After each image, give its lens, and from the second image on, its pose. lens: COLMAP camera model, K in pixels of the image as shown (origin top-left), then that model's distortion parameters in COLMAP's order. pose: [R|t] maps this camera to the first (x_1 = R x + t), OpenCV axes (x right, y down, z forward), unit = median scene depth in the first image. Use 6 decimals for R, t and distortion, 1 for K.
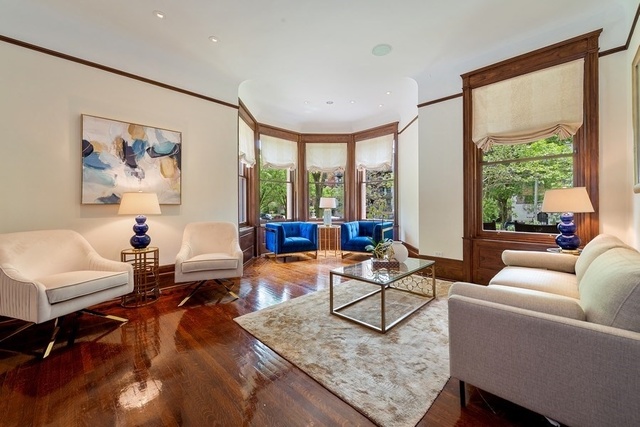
lens RADIAL K [[249.4, 0, 317.5], [0, 249.4, 205.4], [0, 0, 1]] dist [0.014062, 0.000185]
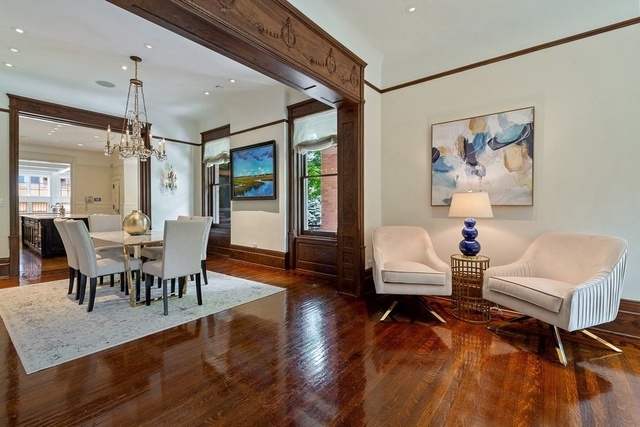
lens RADIAL K [[279.8, 0, 322.5], [0, 279.8, 207.5], [0, 0, 1]] dist [0.010797, -0.002011]
pose [[0.127366, 0.009916, -0.991806, 0.196883], [0.000204, 0.999950, 0.010023, -0.007849], [0.991856, -0.001479, 0.127358, 0.307200]]
